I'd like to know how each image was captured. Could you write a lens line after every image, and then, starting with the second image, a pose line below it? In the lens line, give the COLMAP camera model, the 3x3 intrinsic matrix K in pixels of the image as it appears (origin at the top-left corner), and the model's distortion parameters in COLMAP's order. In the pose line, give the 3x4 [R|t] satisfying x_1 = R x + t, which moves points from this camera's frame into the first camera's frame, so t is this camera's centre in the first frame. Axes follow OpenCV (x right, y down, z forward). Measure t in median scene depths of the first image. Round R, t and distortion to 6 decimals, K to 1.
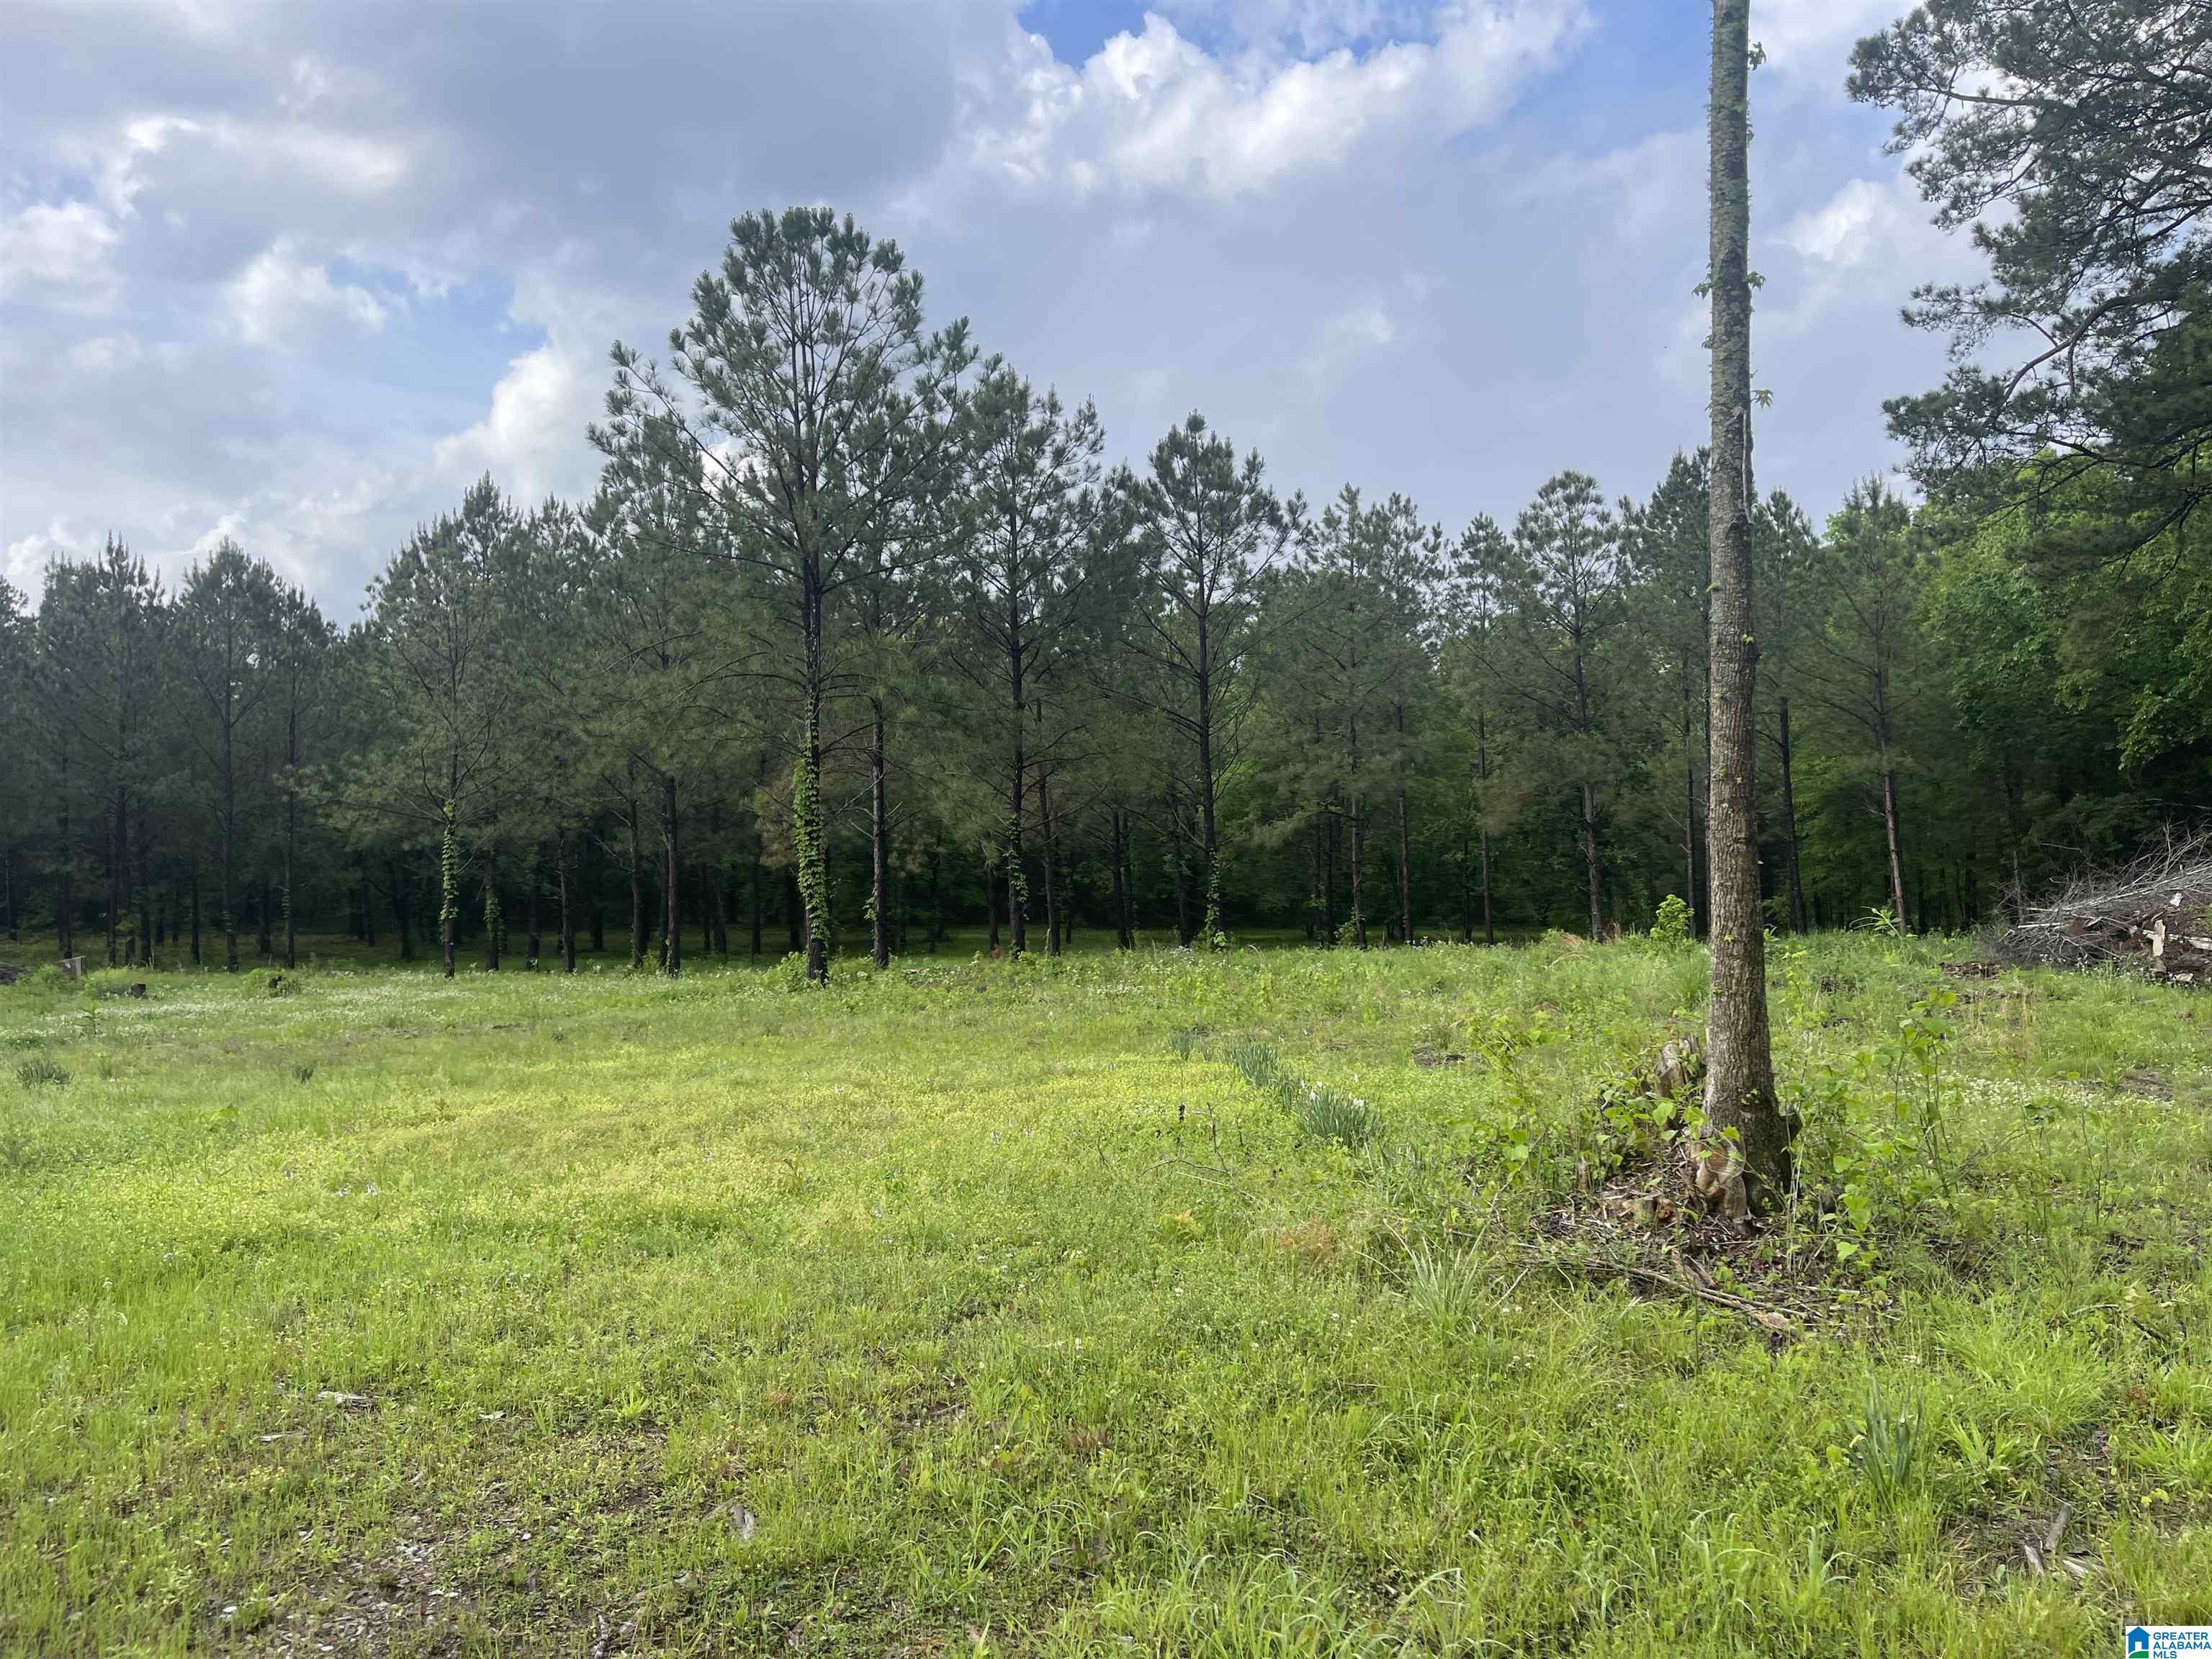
lens RADIAL K [[1664.0, 0, 1117.7], [0, 1664.0, 851.2], [0, 0, 1]] dist [0.081961, -0.098320]
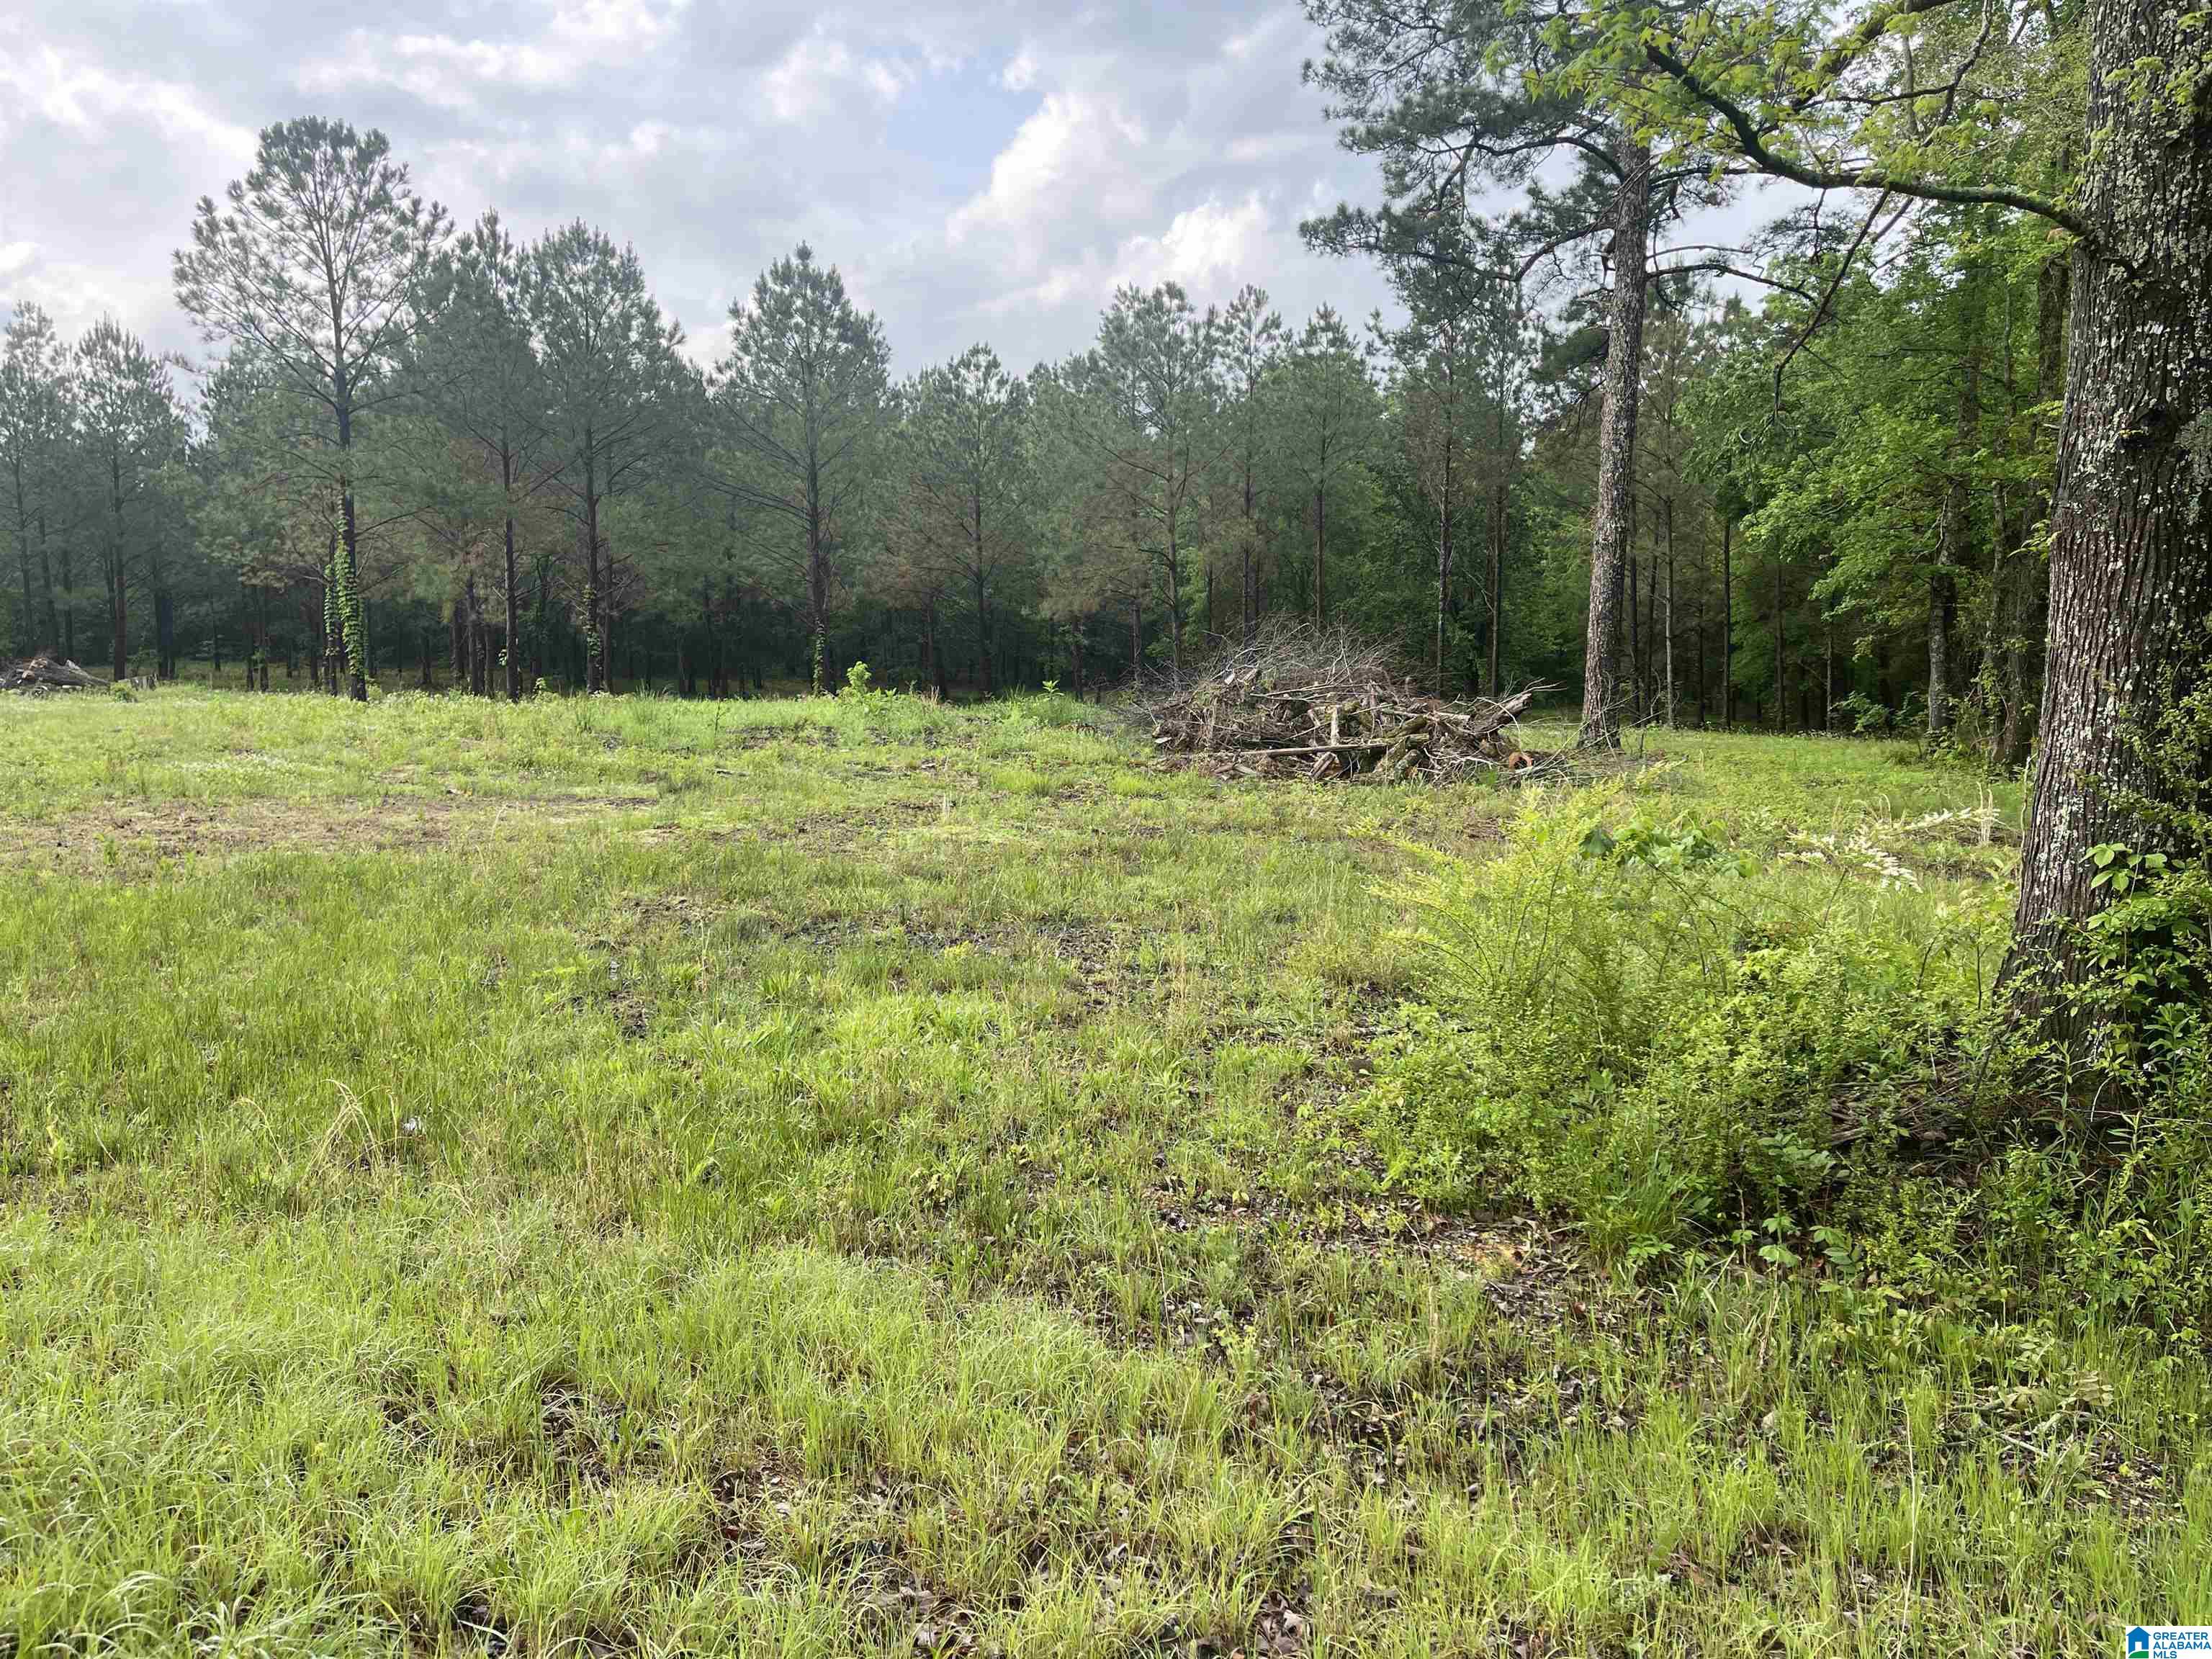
lens RADIAL K [[1664.0, 0, 1120.8], [0, 1664.0, 820.6], [0, 0, 1]] dist [0.081961, -0.098320]
pose [[0.958624, 0.061664, -0.277917, 1.054256], [-0.027900, 0.991909, 0.123846, -0.019723], [0.283305, -0.110968, 0.952588, -0.196511]]
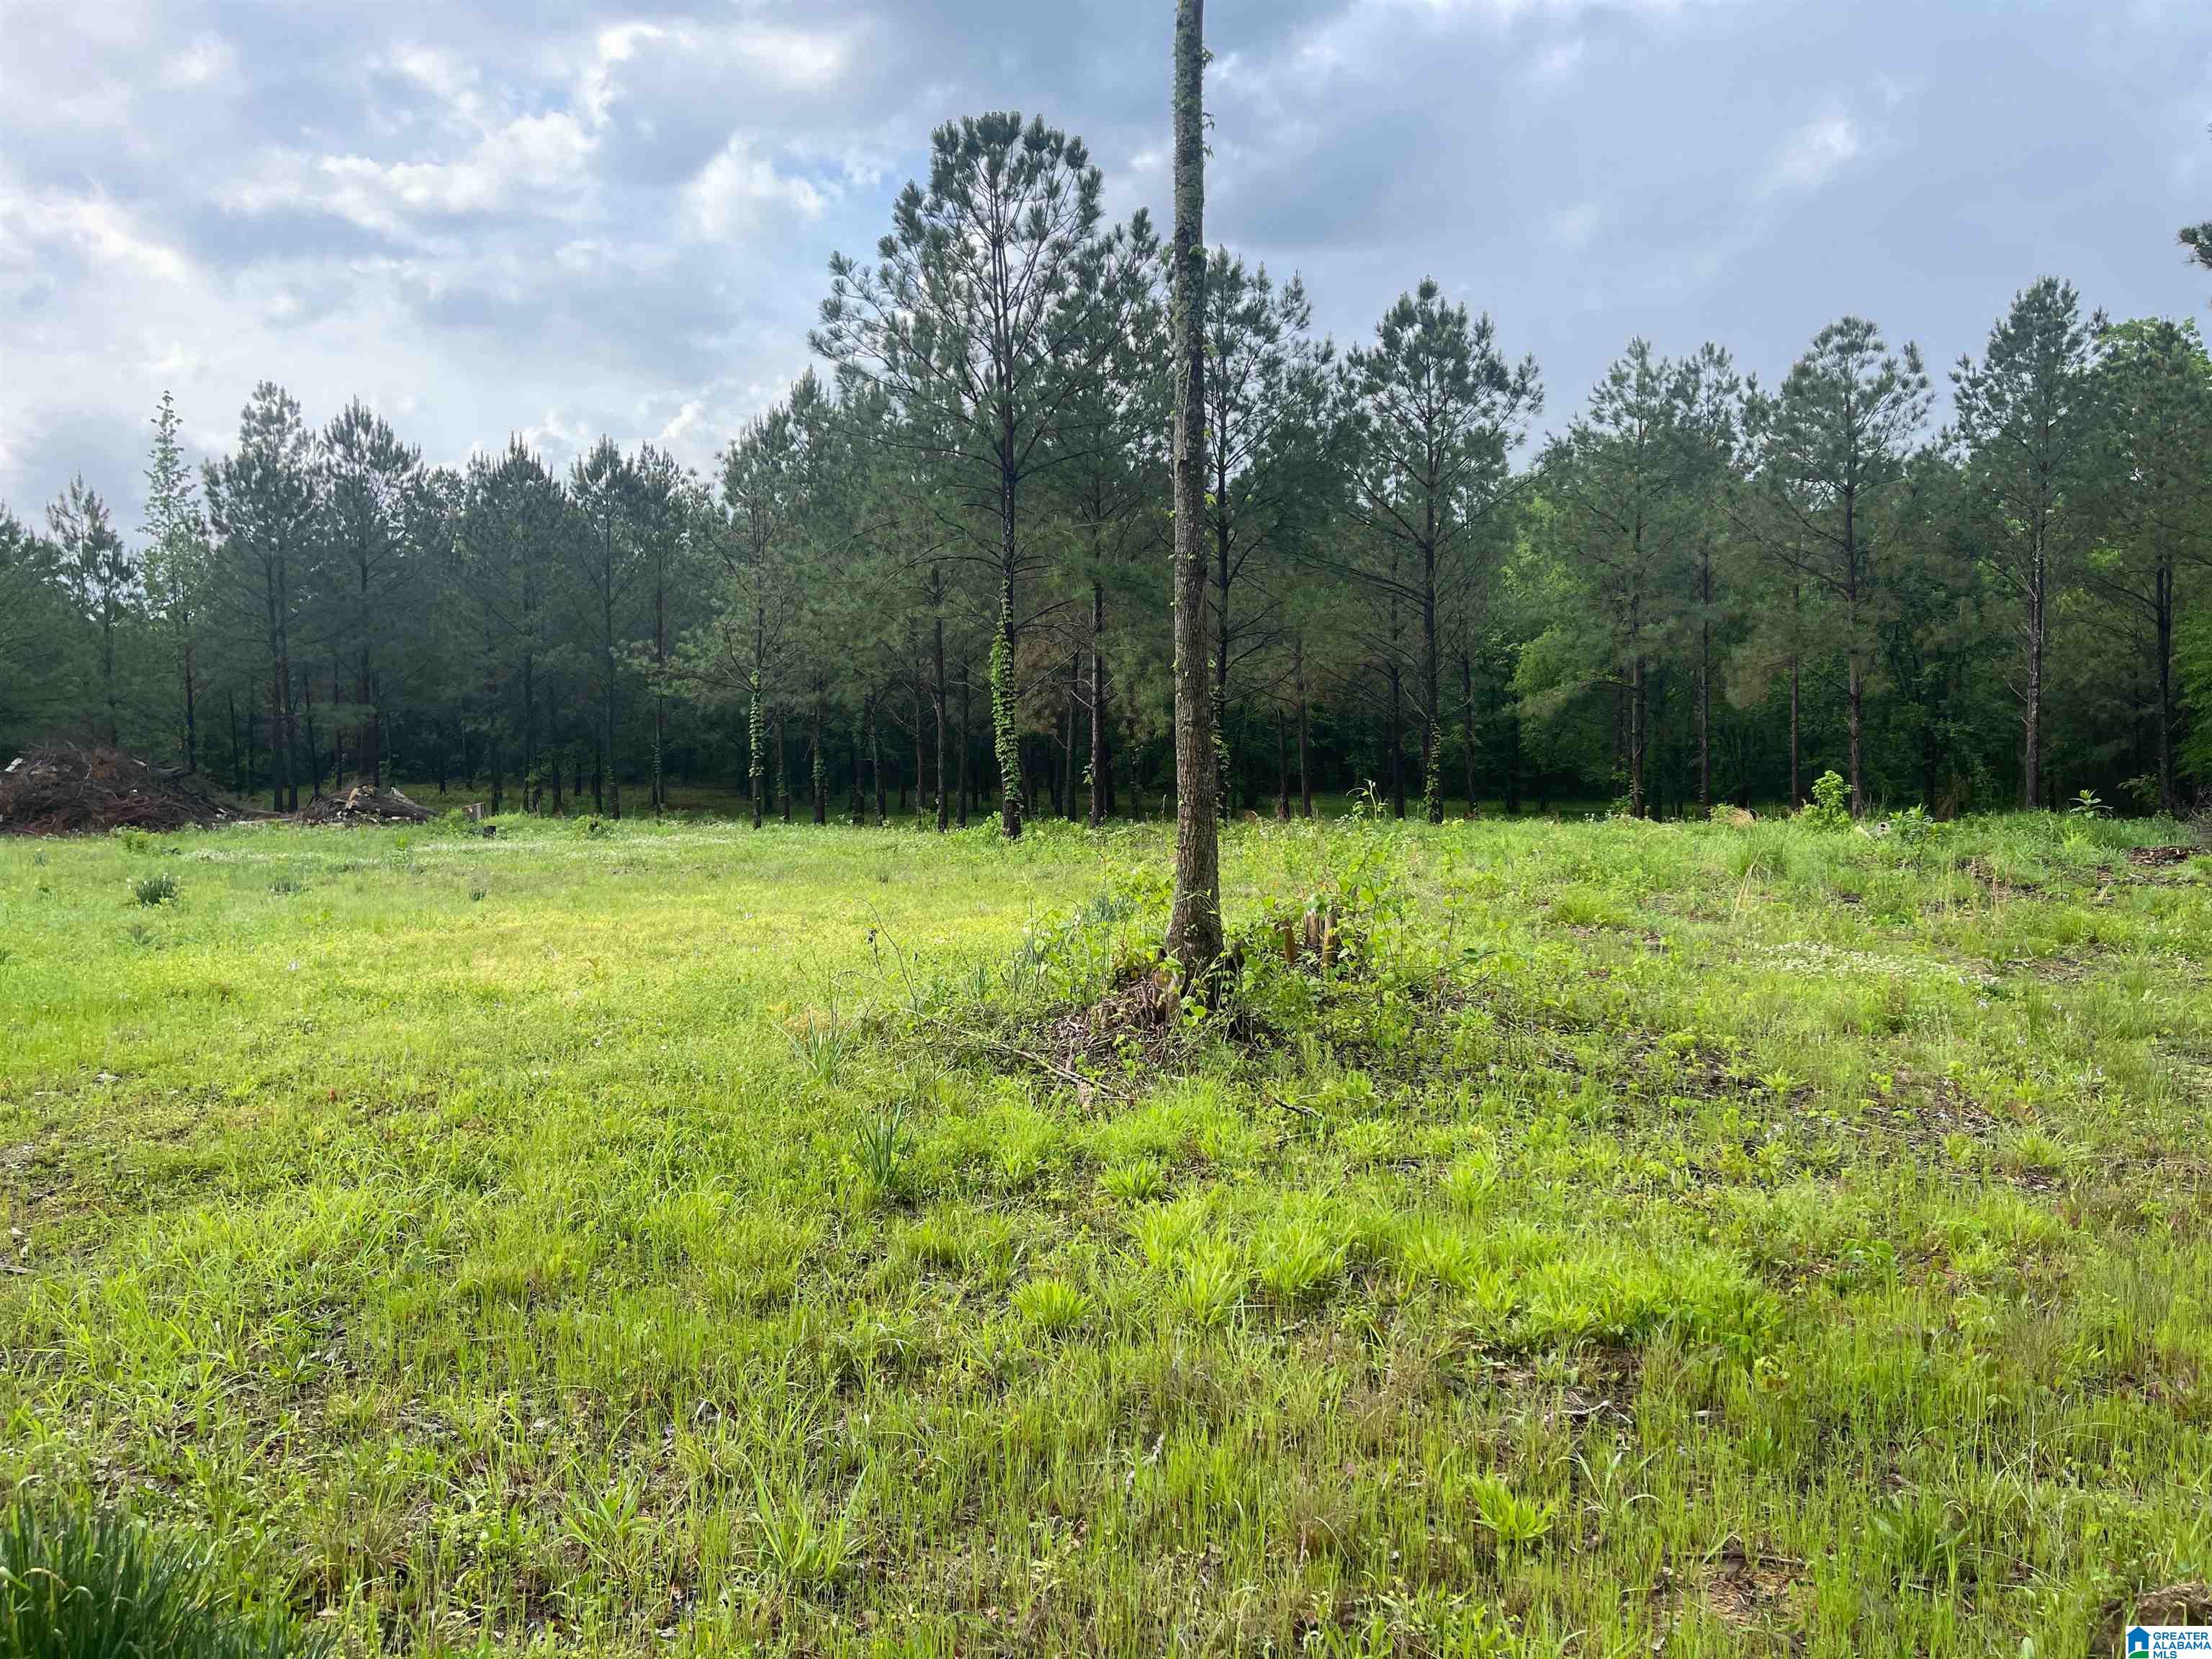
lens RADIAL K [[1664.0, 0, 1111.8], [0, 1664.0, 837.4], [0, 0, 1]] dist [0.081961, -0.098320]
pose [[0.970411, 0.025411, -0.240116, 0.190783], [-0.008282, 0.997365, 0.072076, -0.002948], [0.241315, -0.067954, 0.968065, -0.056765]]
